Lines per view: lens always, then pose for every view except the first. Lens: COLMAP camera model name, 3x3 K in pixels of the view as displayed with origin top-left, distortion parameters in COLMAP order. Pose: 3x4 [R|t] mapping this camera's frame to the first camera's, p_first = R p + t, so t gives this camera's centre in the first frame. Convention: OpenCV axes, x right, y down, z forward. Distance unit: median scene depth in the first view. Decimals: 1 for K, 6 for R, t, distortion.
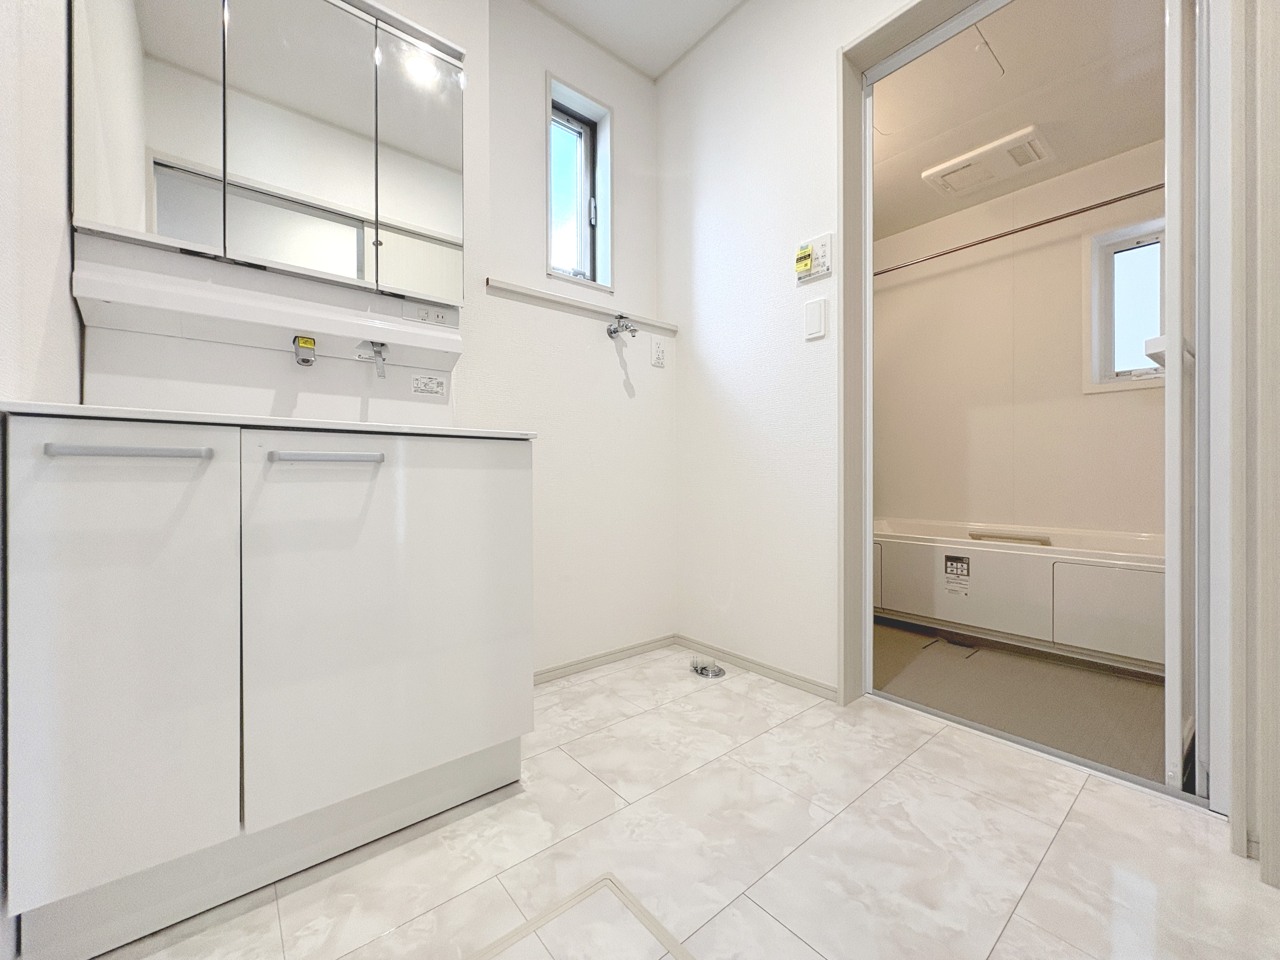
lens RADIAL K [[510.4, 0, 641.3], [0, 510.4, 475.3], [0, 0, 1]] dist [0.002039, -0.000377]
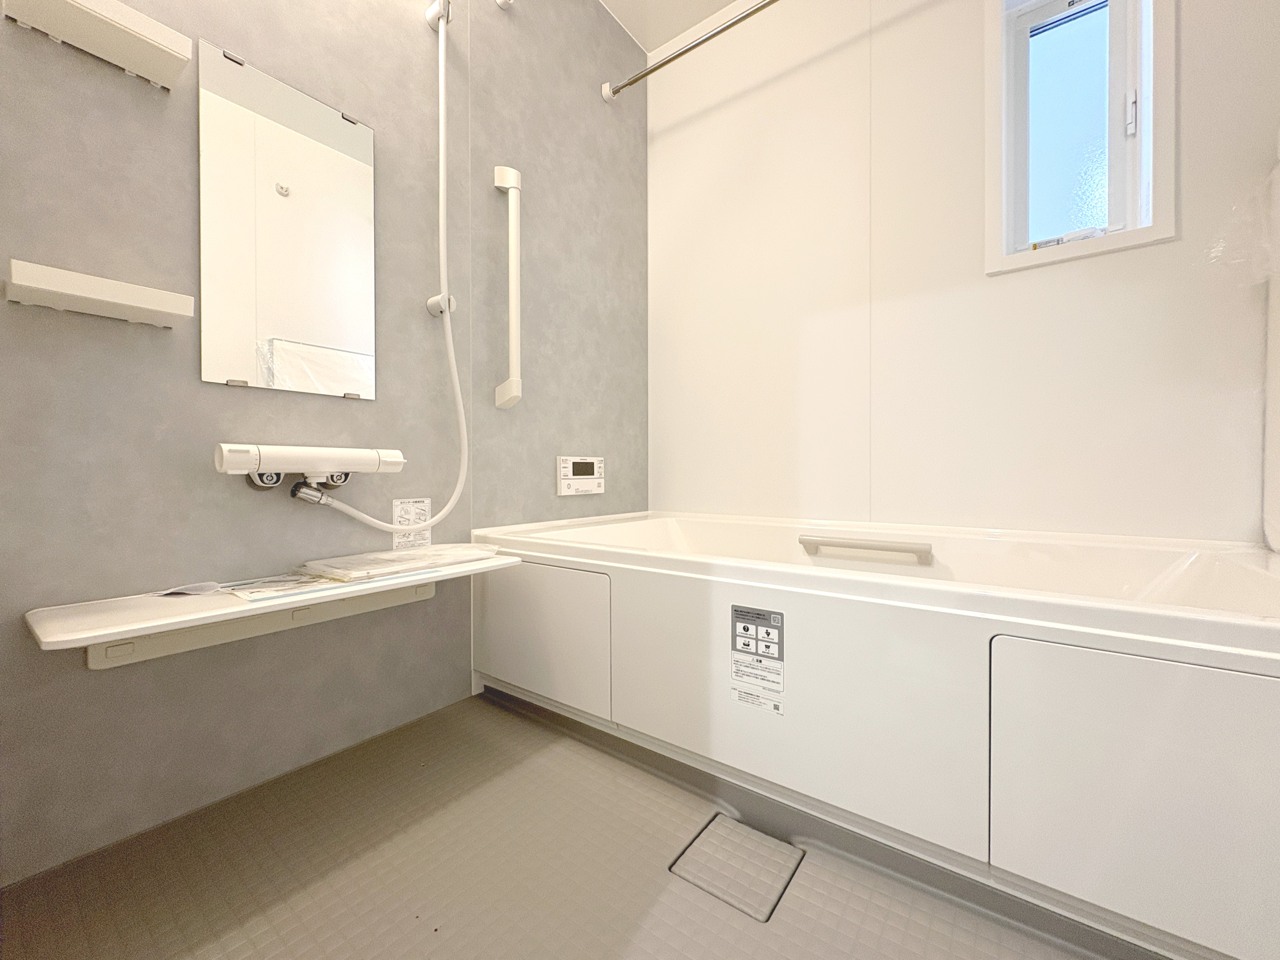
lens RADIAL K [[510.4, 0, 641.3], [0, 510.4, 475.3], [0, 0, 1]] dist [0.002039, -0.000377]
pose [[0.970206, 0.002016, 0.242274, 0.429452], [-0.002516, 0.999995, 0.001752, 0.053385], [-0.242269, -0.002310, 0.970206, 0.629519]]
